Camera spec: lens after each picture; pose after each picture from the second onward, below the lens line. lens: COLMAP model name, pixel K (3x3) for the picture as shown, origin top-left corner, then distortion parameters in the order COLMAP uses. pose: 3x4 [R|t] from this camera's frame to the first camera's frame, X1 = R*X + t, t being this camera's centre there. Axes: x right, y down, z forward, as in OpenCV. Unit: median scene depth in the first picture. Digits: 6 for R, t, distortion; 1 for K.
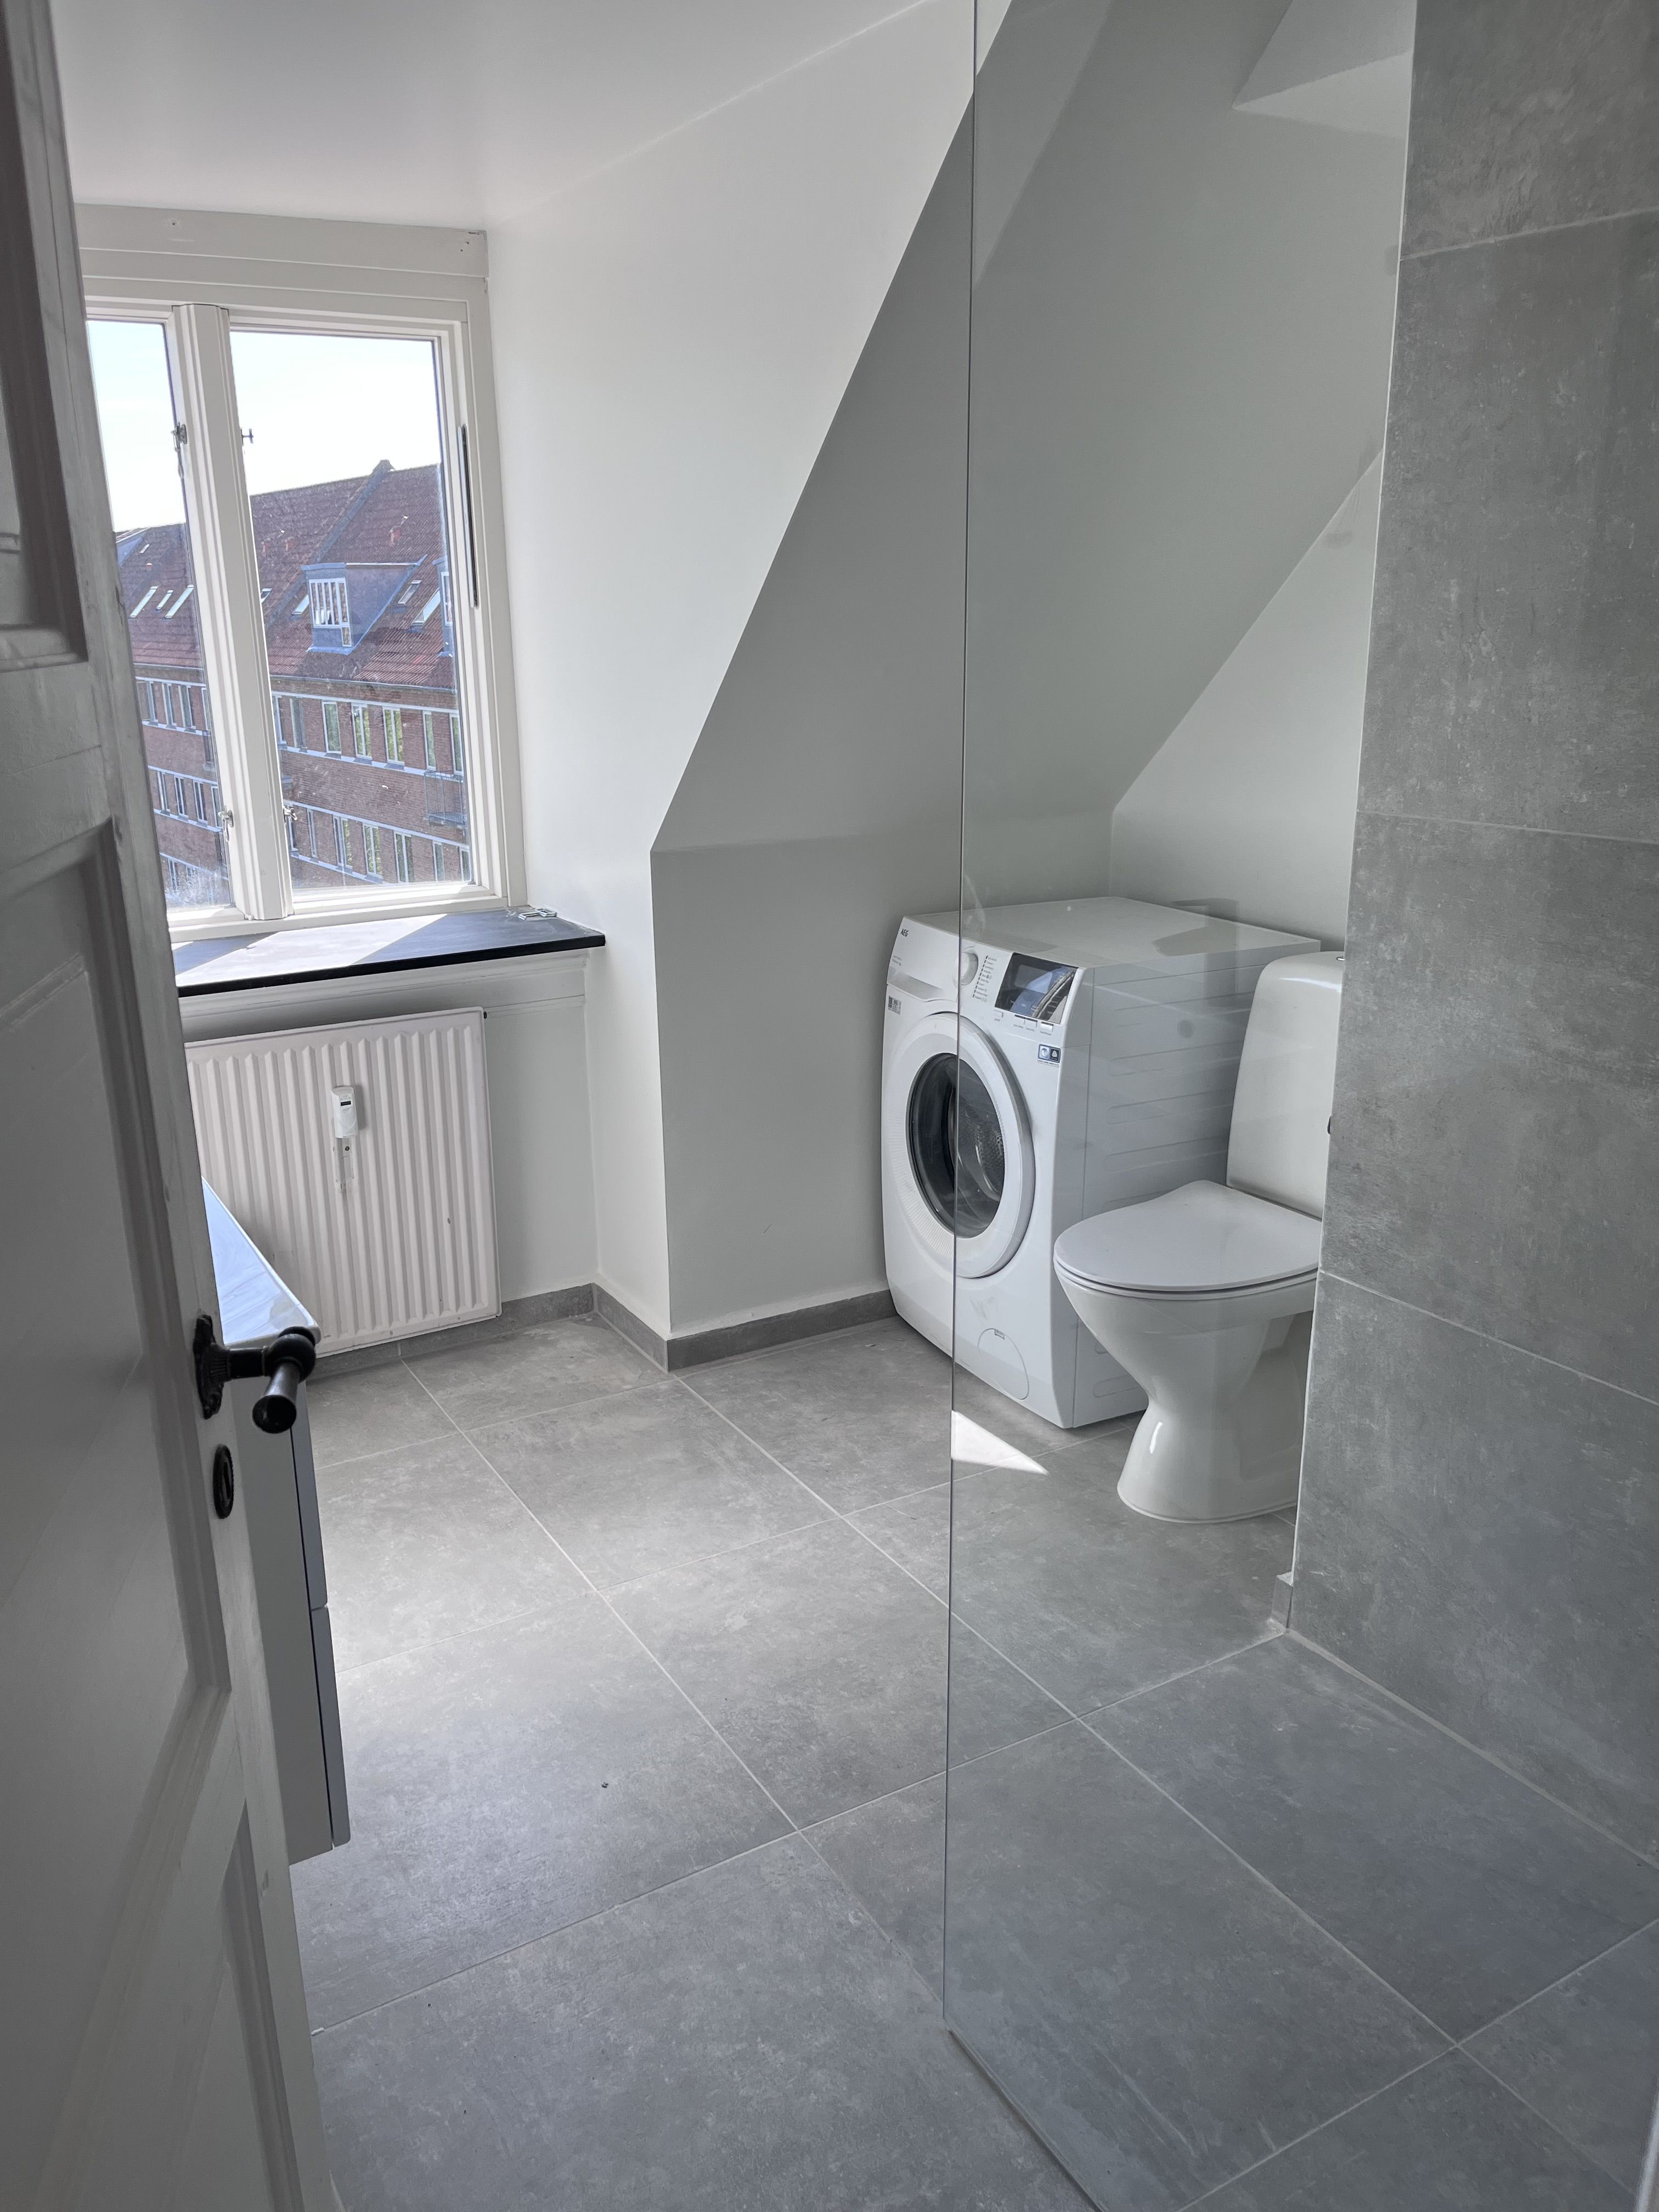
lens RADIAL K [[1690.7, 0, 845.4], [0, 1690.7, 1122.5], [0, 0, 1]] dist [0.028837, -0.045232]
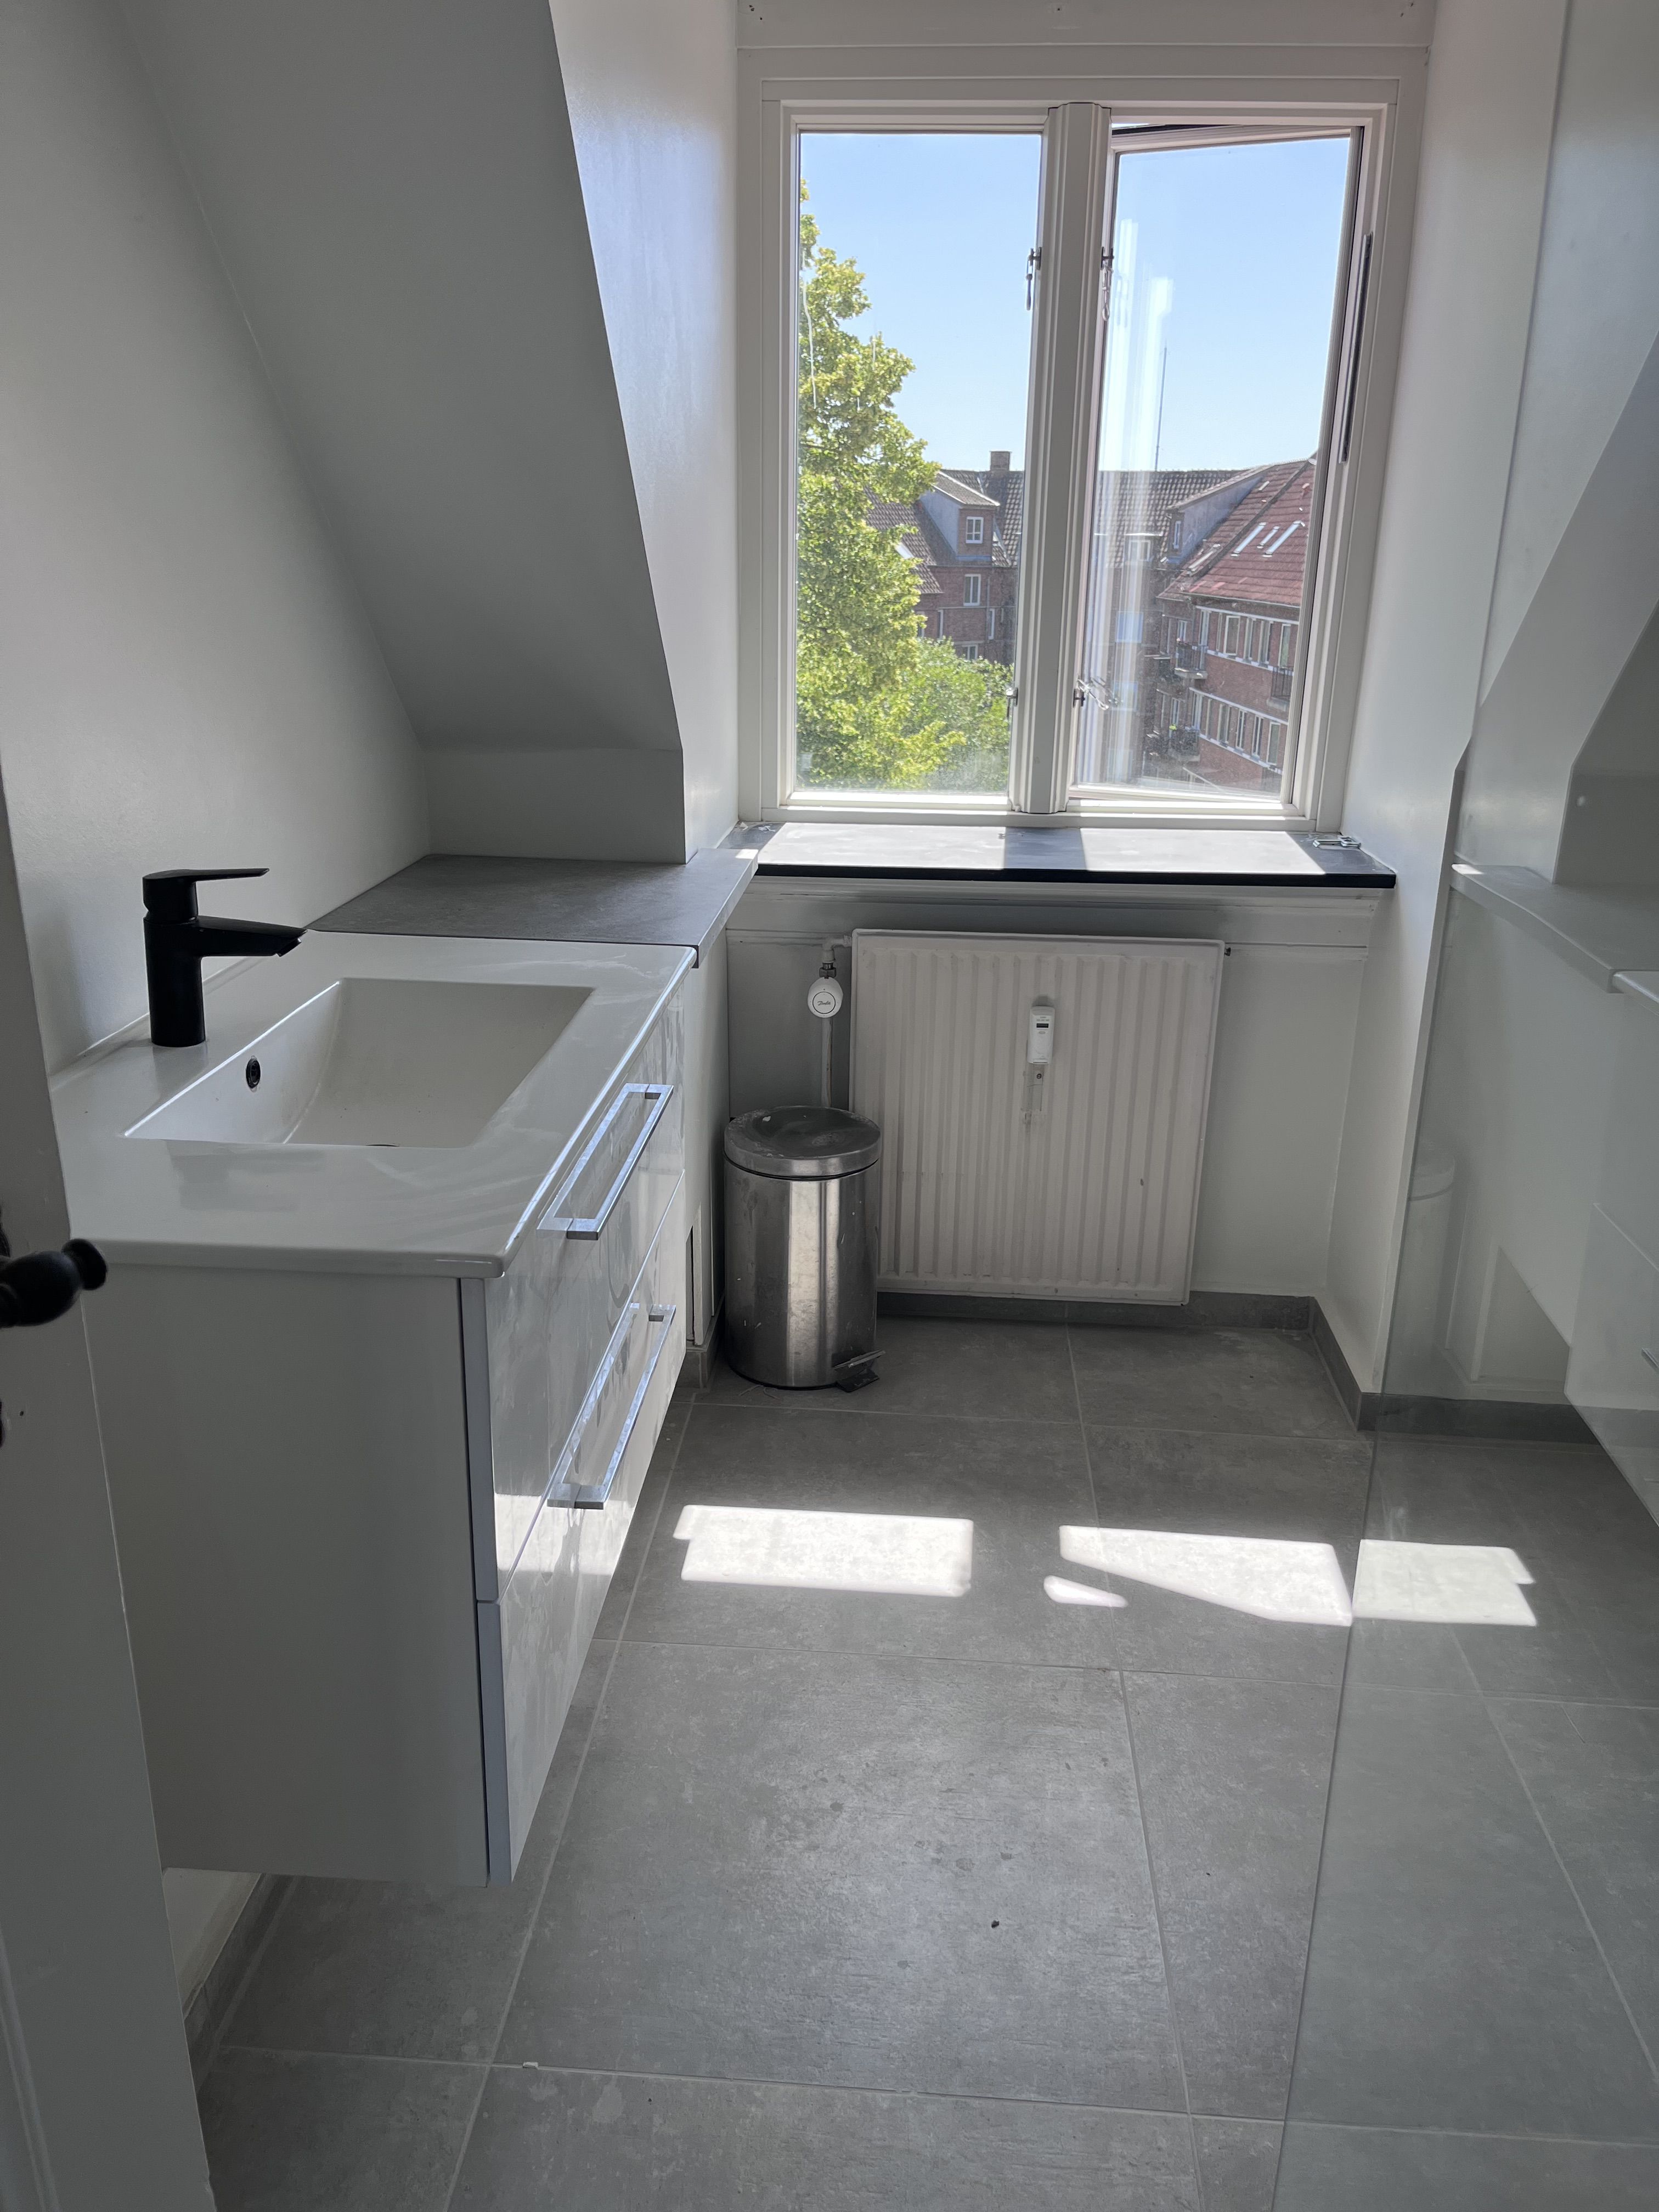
lens RADIAL K [[1690.7, 0, 835.8], [0, 1690.7, 1119.9], [0, 0, 1]] dist [0.028837, -0.045232]
pose [[0.815811, 0.209693, -0.538963, 0.099717], [-0.194987, 0.977114, 0.085018, -0.016085], [0.544456, 0.035732, 0.838028, 0.204817]]
